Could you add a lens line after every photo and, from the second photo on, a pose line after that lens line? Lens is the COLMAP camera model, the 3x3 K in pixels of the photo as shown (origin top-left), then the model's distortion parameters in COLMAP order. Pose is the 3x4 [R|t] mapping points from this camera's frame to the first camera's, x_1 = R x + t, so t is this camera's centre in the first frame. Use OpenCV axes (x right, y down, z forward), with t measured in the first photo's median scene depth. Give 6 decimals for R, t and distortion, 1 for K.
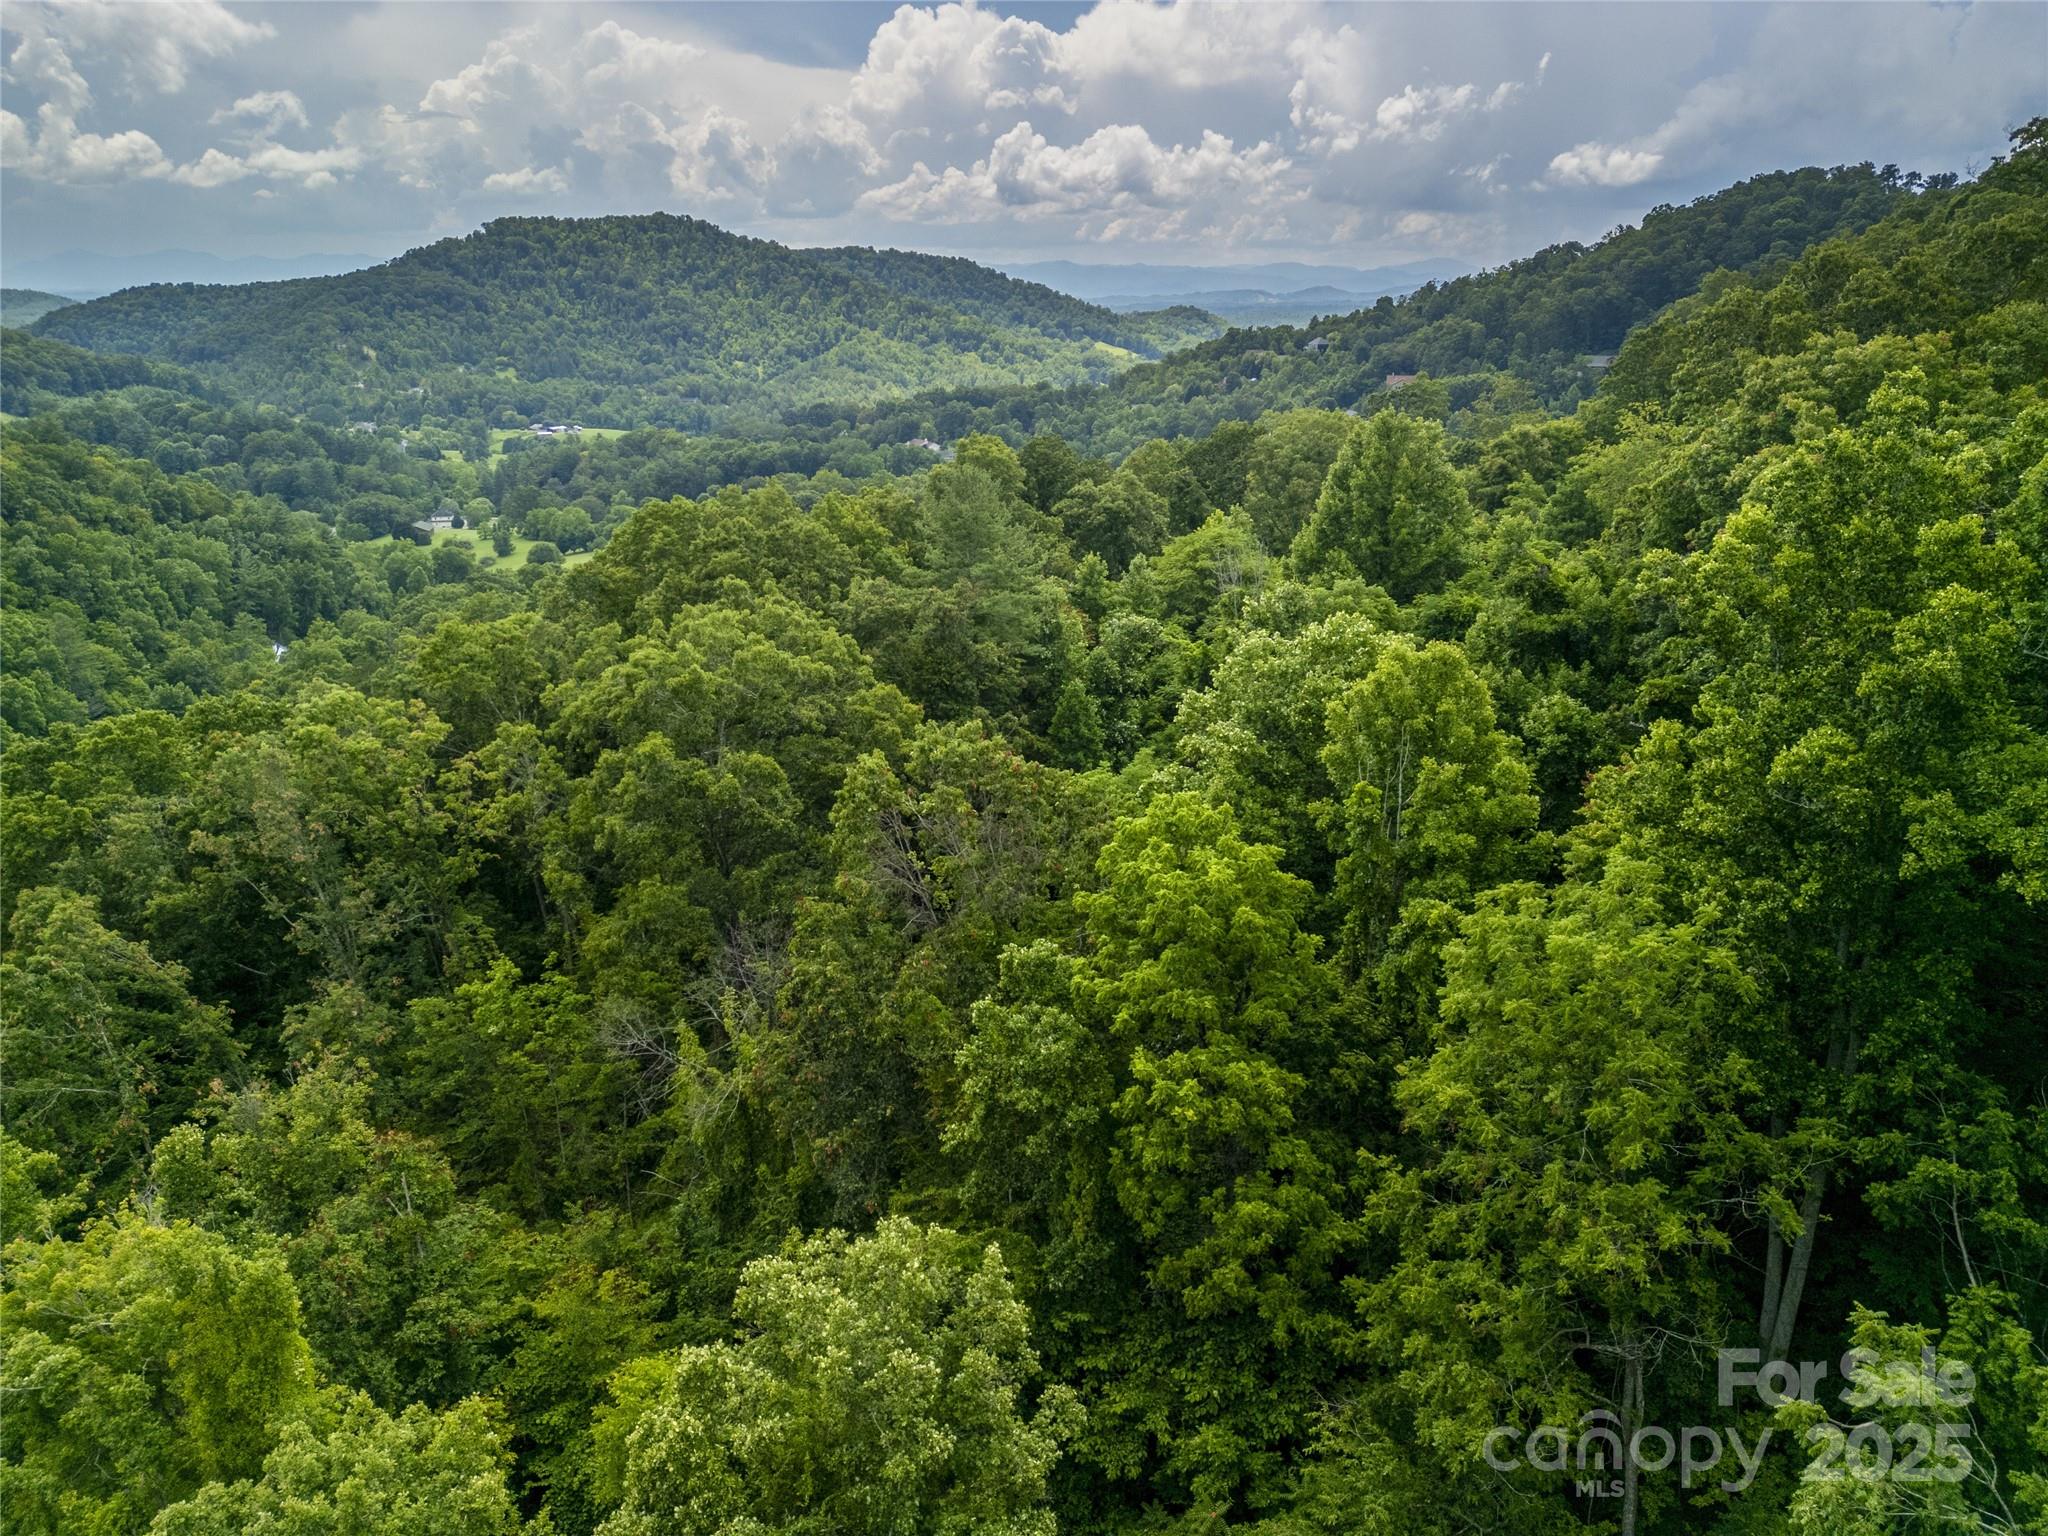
lens RADIAL K [[1436.0, 0, 1017.2], [0, 1436.0, 771.9], [0, 0, 1]] dist [0.081590, -0.085487]
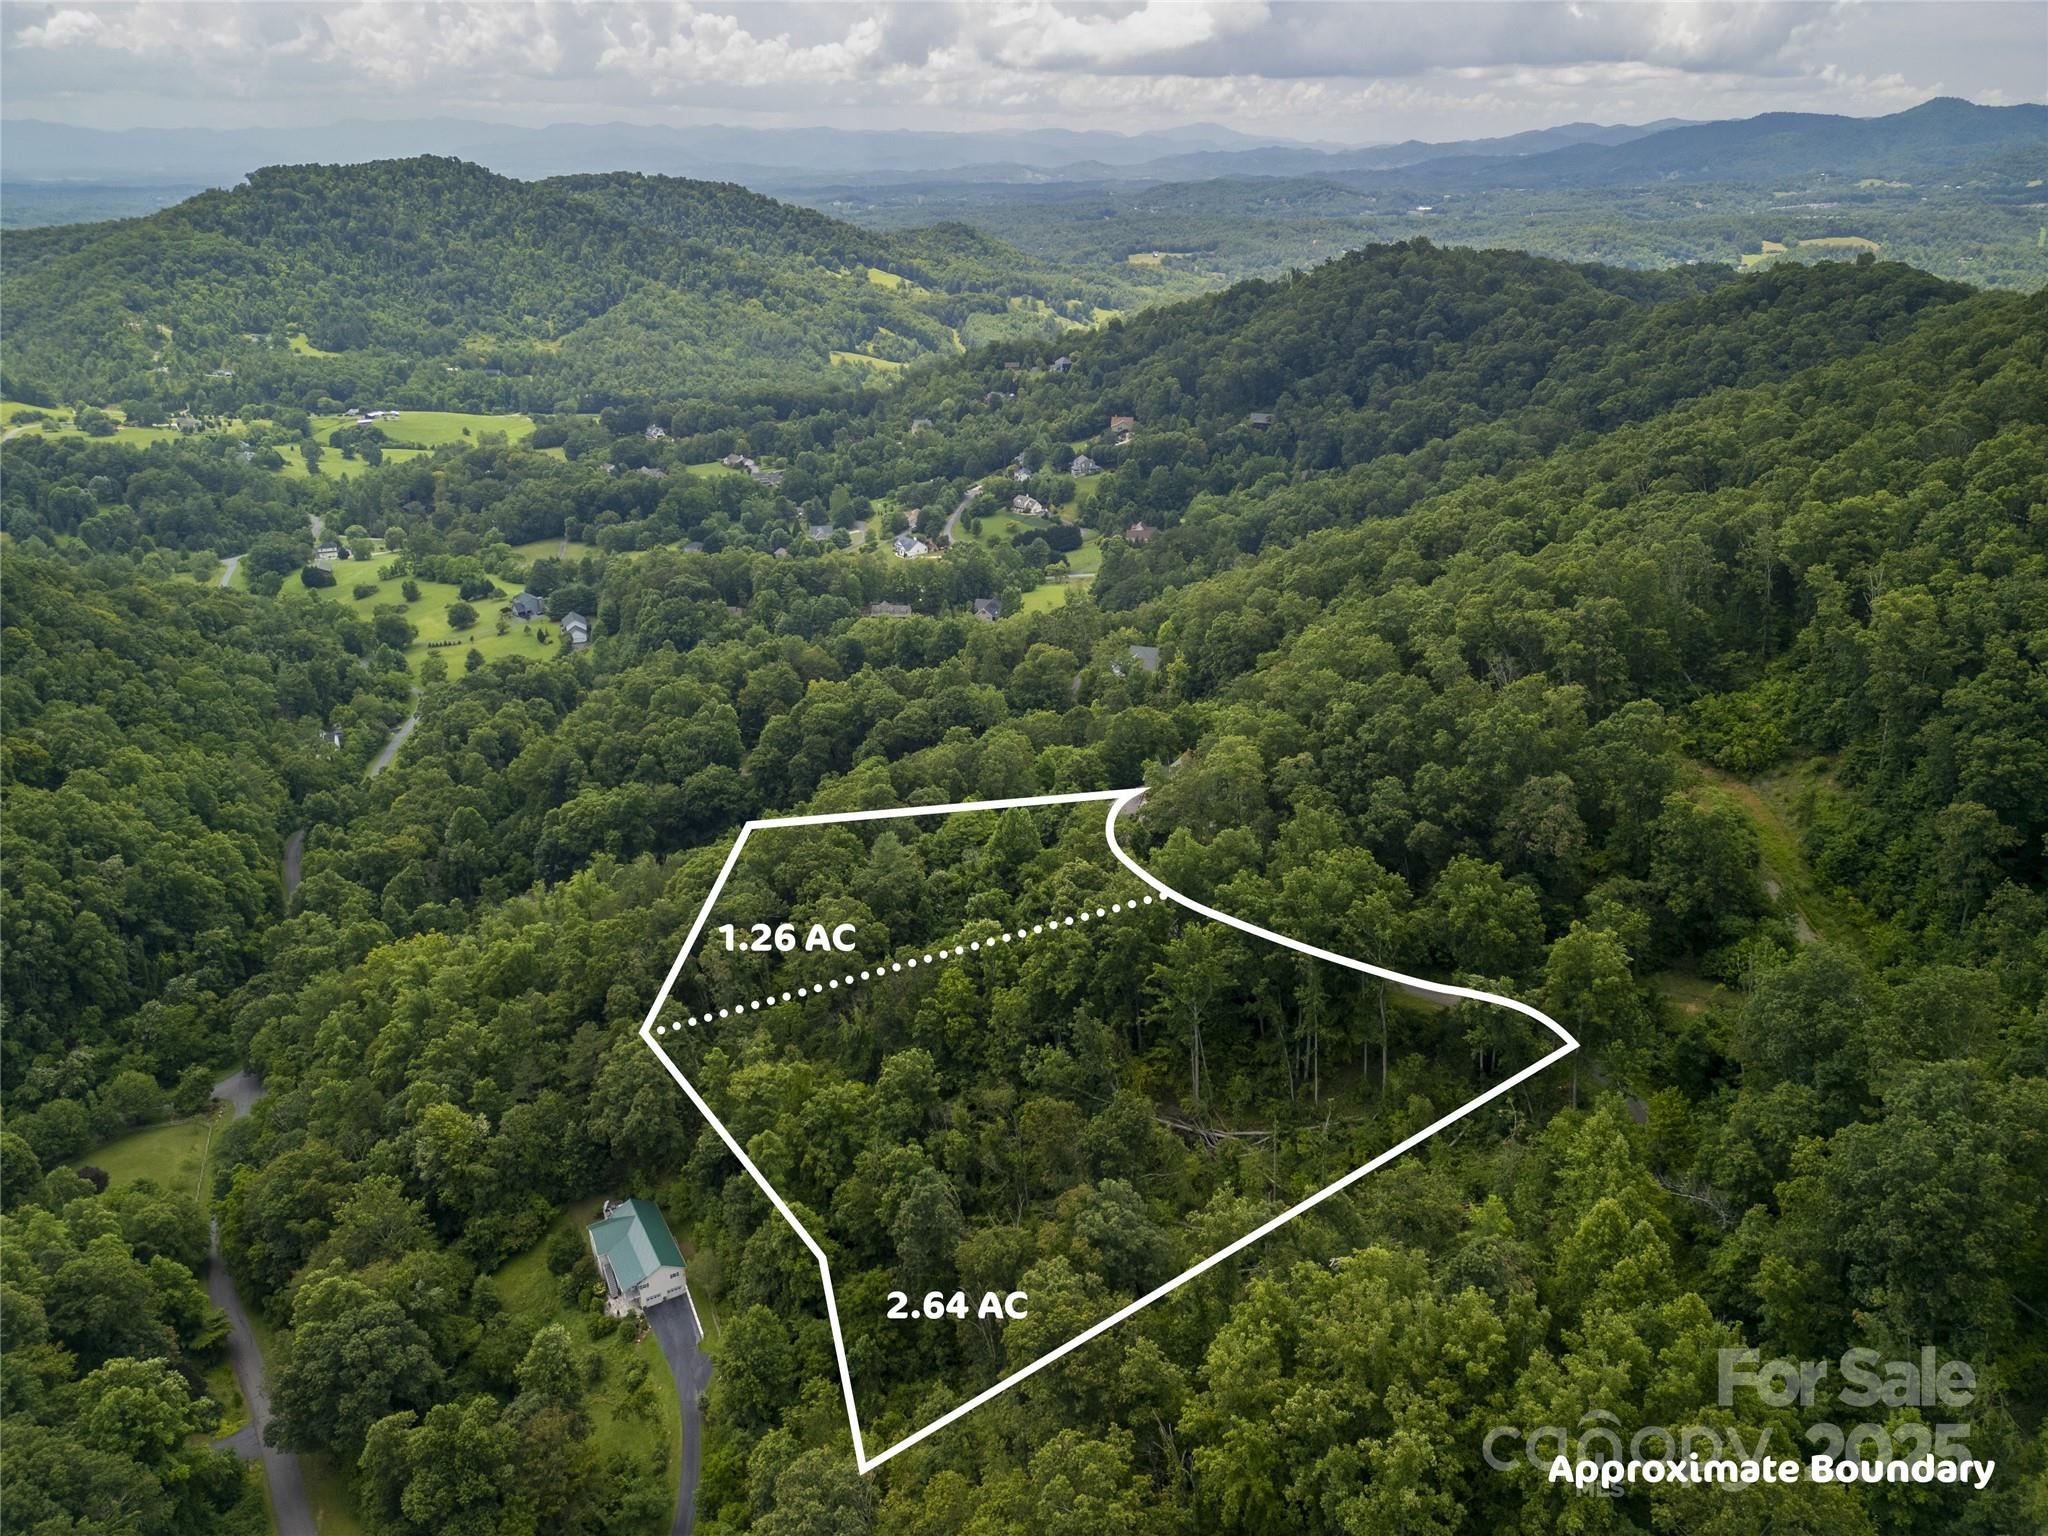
lens RADIAL K [[1436.0, 0, 1030.8], [0, 1436.0, 775.5], [0, 0, 1]] dist [0.081590, -0.085487]
pose [[0.987312, -0.065125, 0.144821, -0.008994], [0.052520, 0.994626, 0.089222, -0.031546], [-0.149853, -0.080484, 0.985427, -0.115649]]
